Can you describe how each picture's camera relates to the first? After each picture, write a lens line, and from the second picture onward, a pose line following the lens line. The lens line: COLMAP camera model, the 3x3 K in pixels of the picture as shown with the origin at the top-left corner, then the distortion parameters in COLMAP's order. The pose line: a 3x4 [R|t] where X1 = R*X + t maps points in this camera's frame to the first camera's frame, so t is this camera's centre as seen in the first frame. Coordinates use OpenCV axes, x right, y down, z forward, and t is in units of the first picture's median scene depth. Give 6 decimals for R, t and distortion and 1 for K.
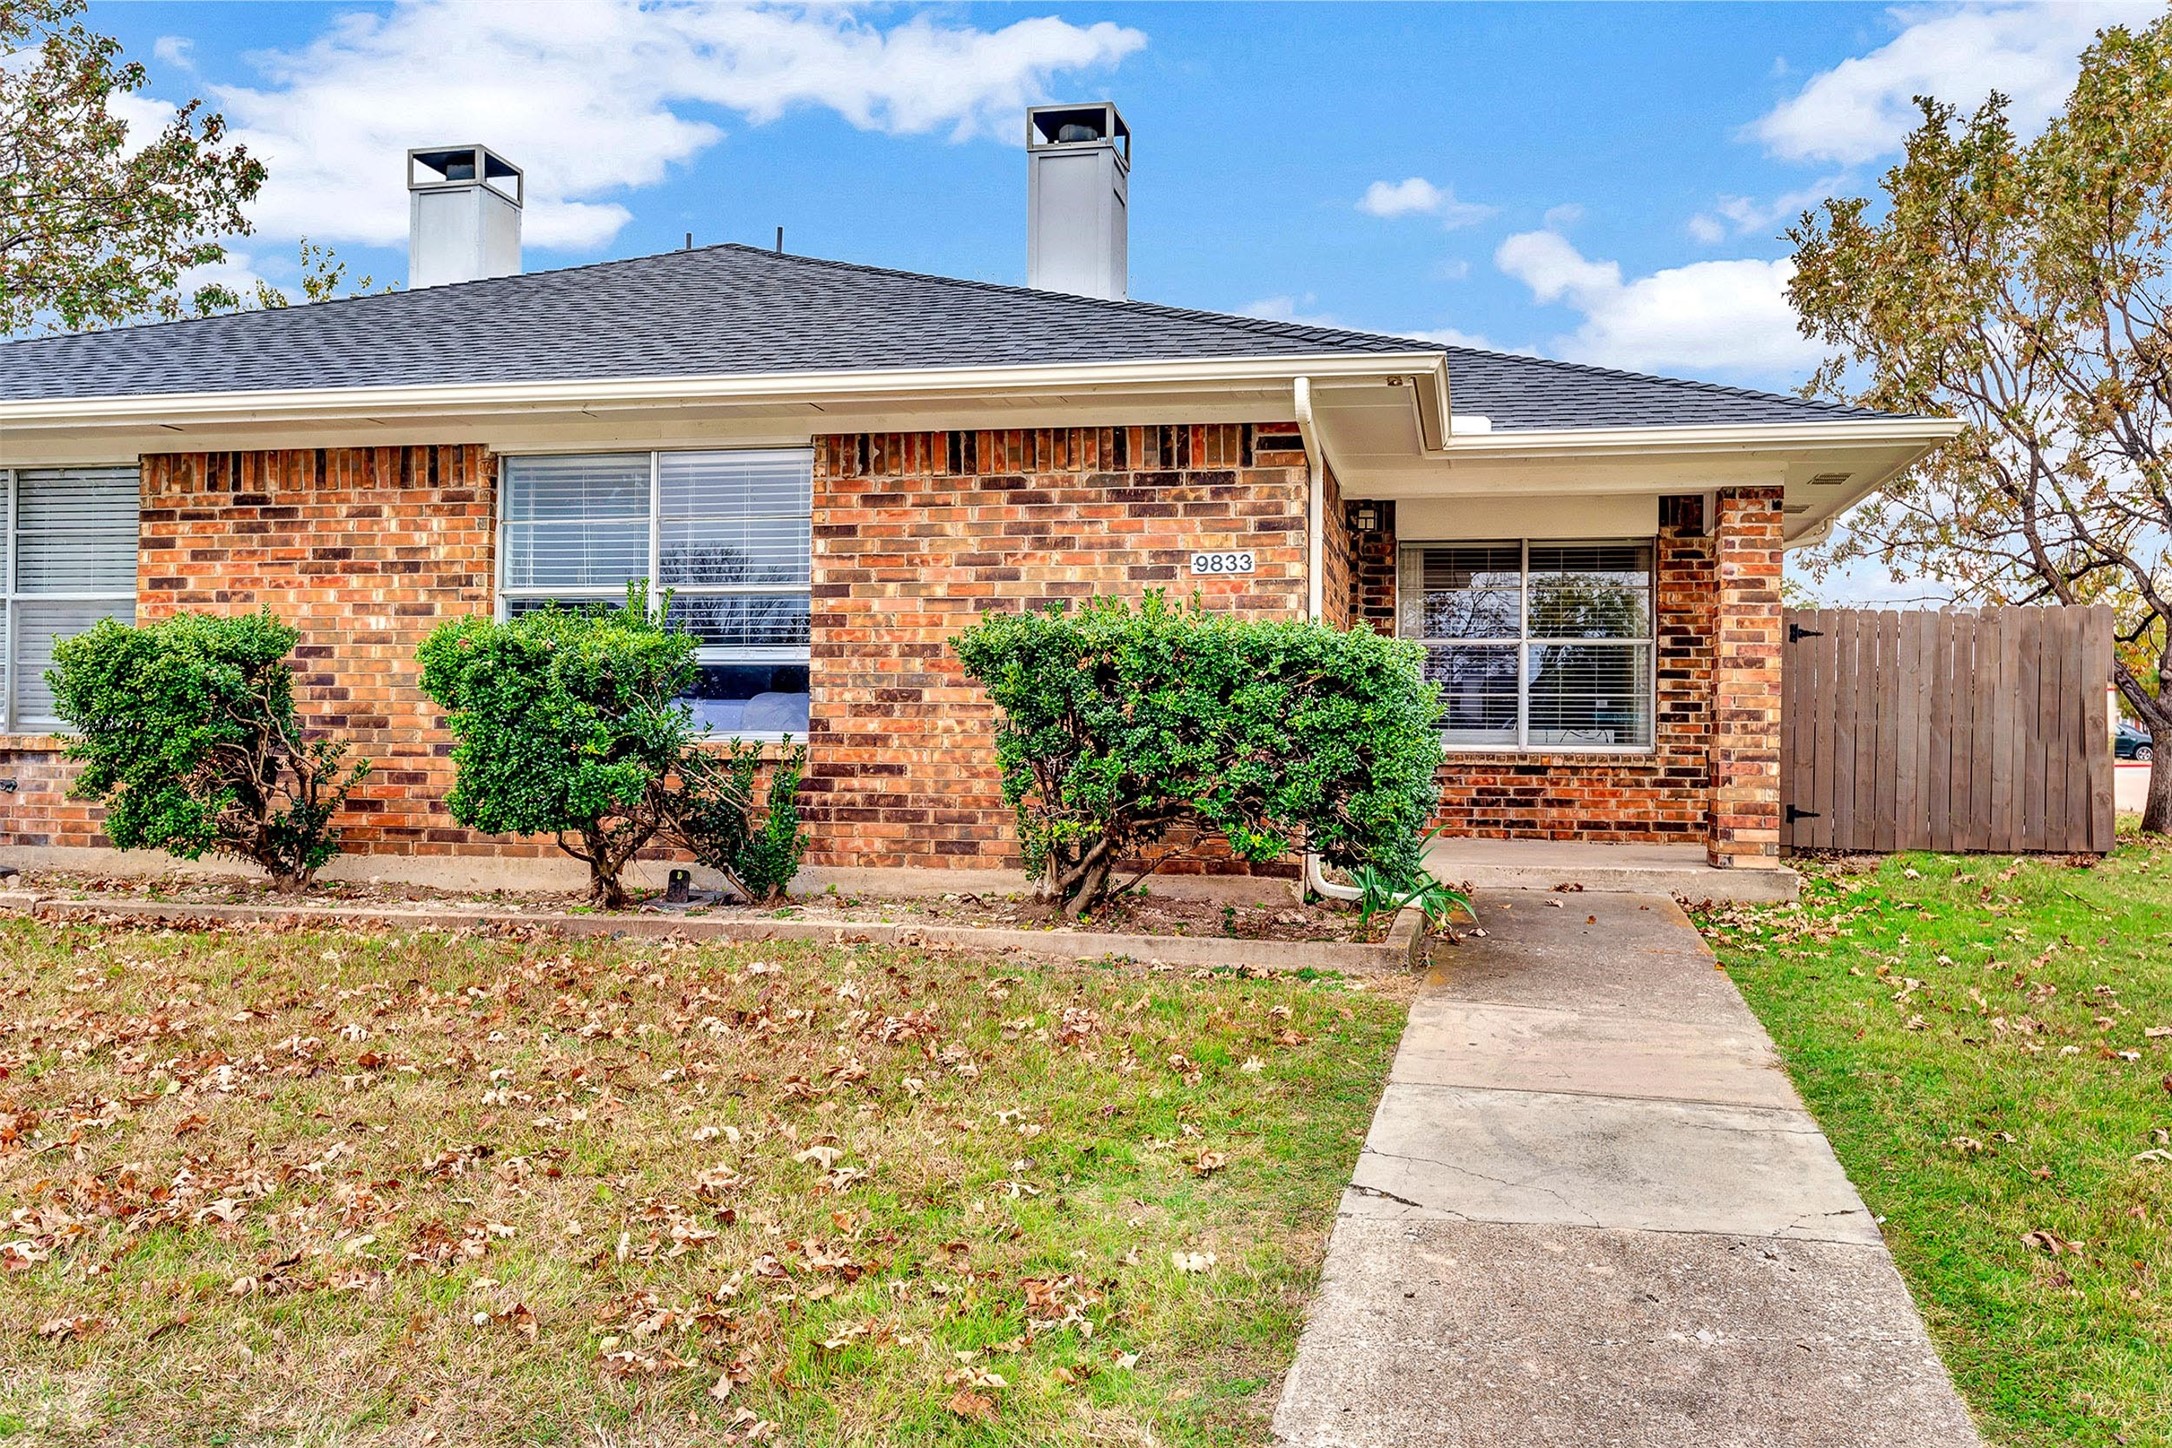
lens RADIAL K [[1888.5, 0, 1086.0], [0, 1888.5, 716.7], [0, 0, 1]] dist [0.001265, -0.001051]
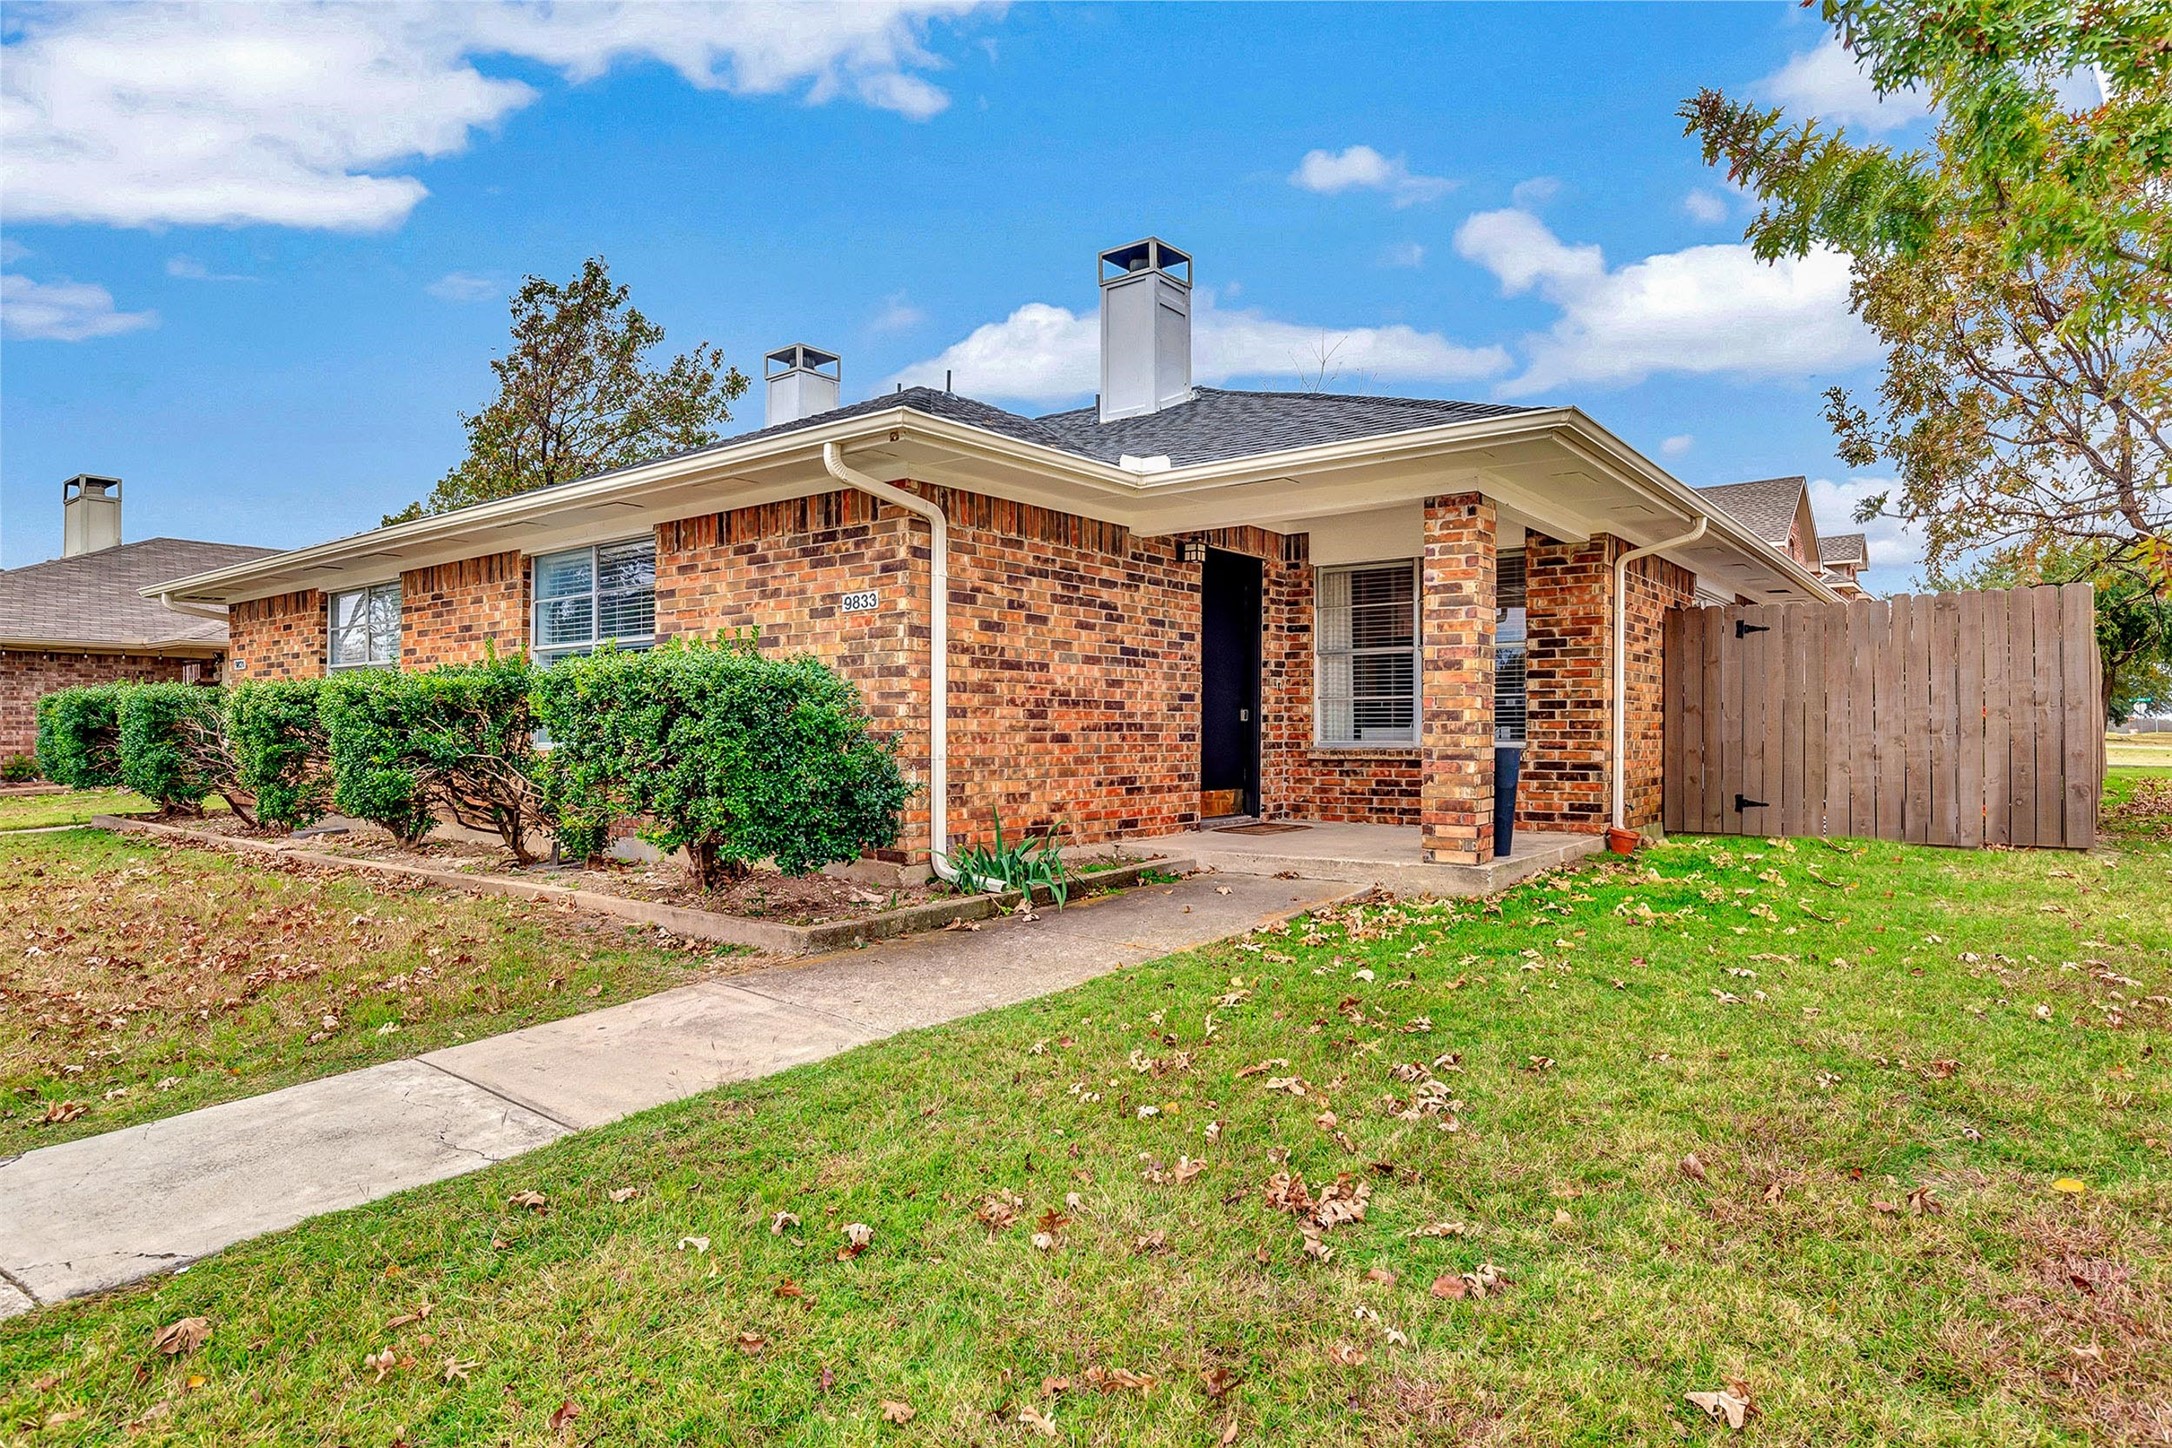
lens RADIAL K [[1297.2, 0, 1071.5], [0, 1297.2, 715.9], [0, 0, 1]] dist [-0.031498, 0.000814]
pose [[0.892203, -0.018688, -0.451248, 0.486780], [0.019780, 0.999802, -0.002296, -0.002974], [0.451201, -0.006877, 0.892396, 0.272789]]
